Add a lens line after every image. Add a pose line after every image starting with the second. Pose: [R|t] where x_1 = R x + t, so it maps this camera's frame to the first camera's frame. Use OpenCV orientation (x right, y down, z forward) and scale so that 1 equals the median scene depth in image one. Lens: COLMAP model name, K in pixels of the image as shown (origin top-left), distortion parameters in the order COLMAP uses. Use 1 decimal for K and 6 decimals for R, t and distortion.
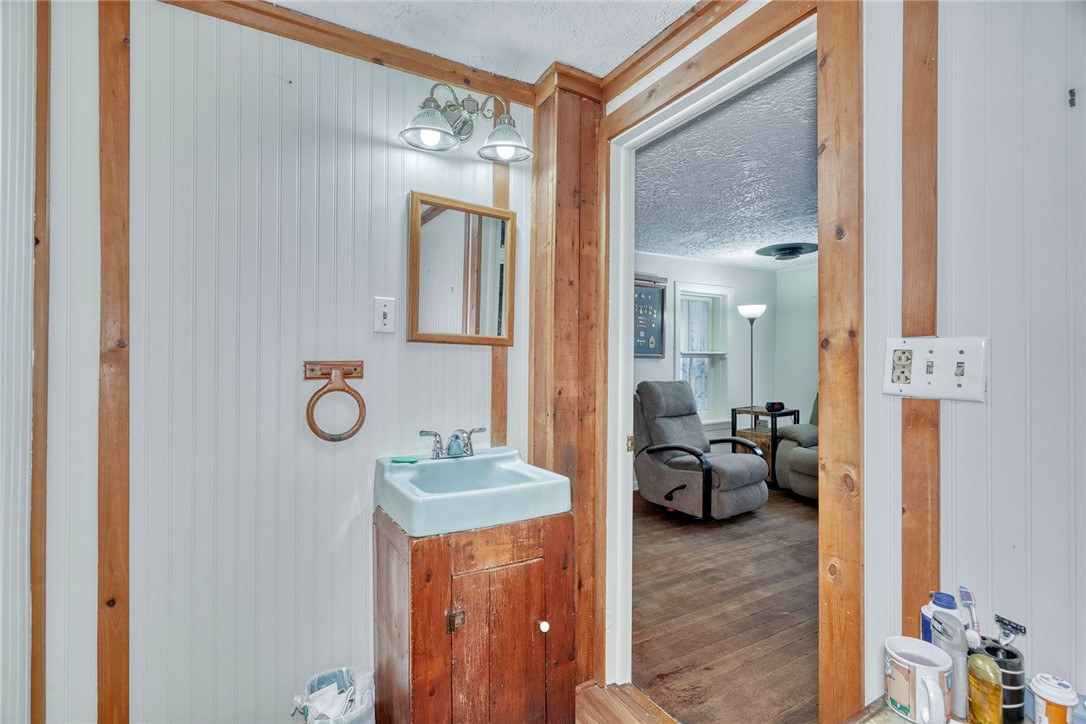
lens RADIAL K [[492.4, 0, 546.1], [0, 492.4, 363.0], [0, 0, 1]] dist [0.001821, 0.000130]
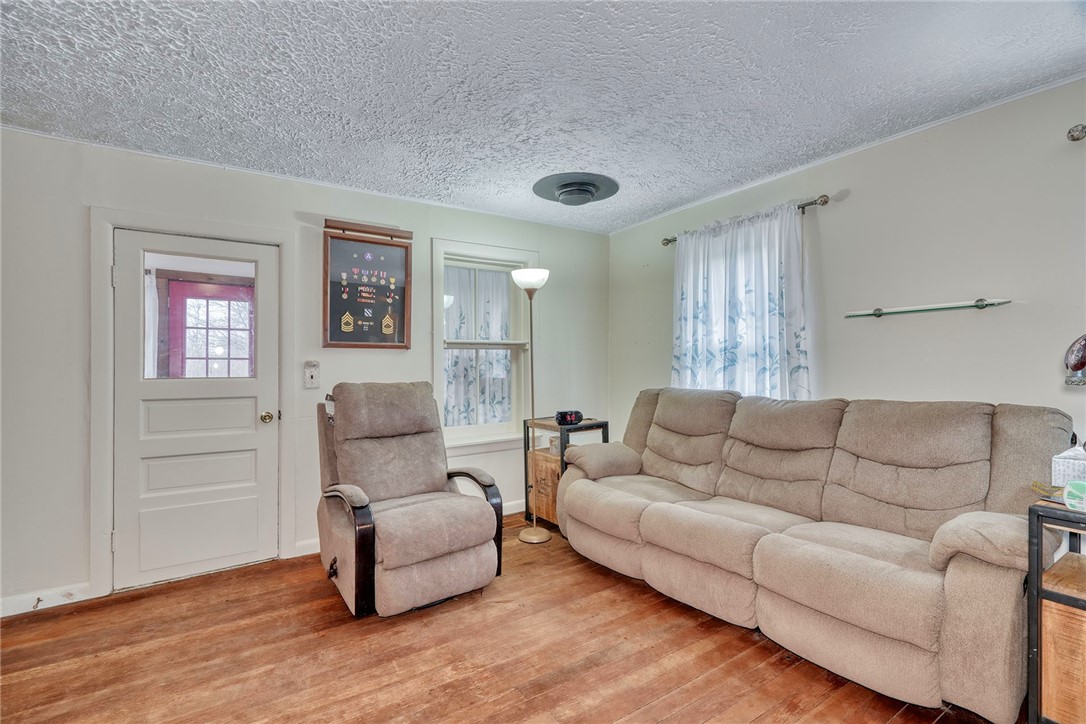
lens RADIAL K [[492.4, 0, 540.2], [0, 492.4, 364.5], [0, 0, 1]] dist [0.001821, 0.000130]
pose [[0.999297, -0.008732, 0.036446, 0.413272], [0.008508, 0.999944, 0.006301, 0.009624], [-0.036499, -0.005987, 0.999316, 0.321495]]
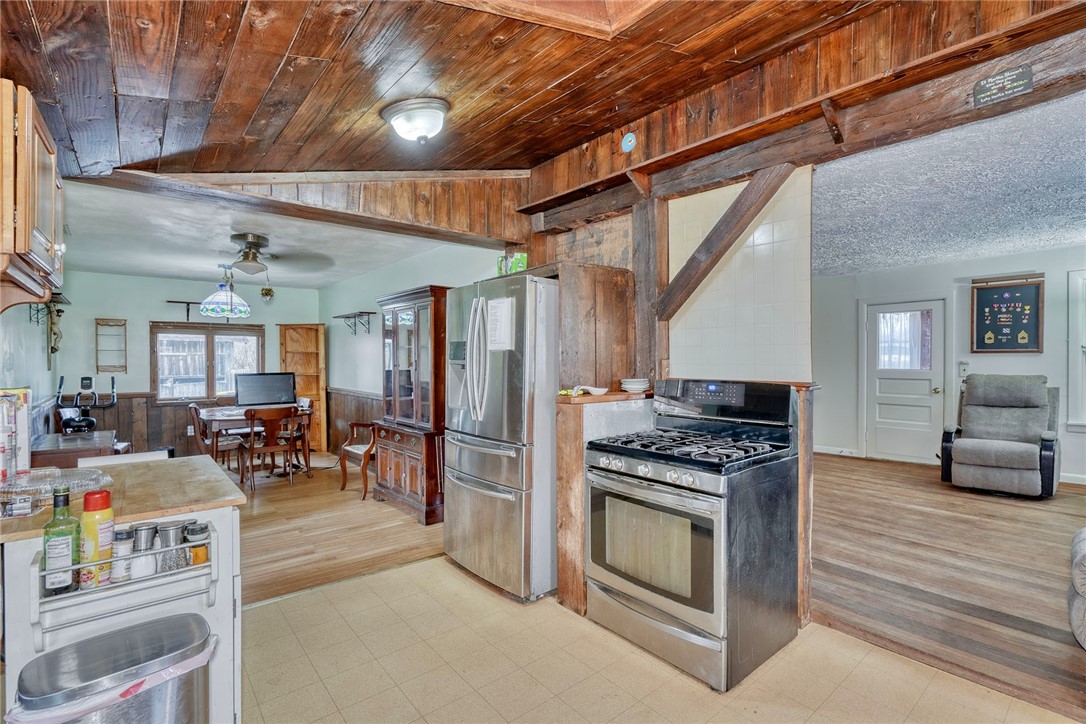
lens RADIAL K [[492.4, 0, 542.1], [0, 492.4, 364.8], [0, 0, 1]] dist [0.001821, 0.000130]
pose [[0.143029, 0.001389, -0.989717, 1.132640], [0.007088, 0.999972, 0.002428, 0.005251], [0.989693, -0.007362, 0.143015, -0.155072]]
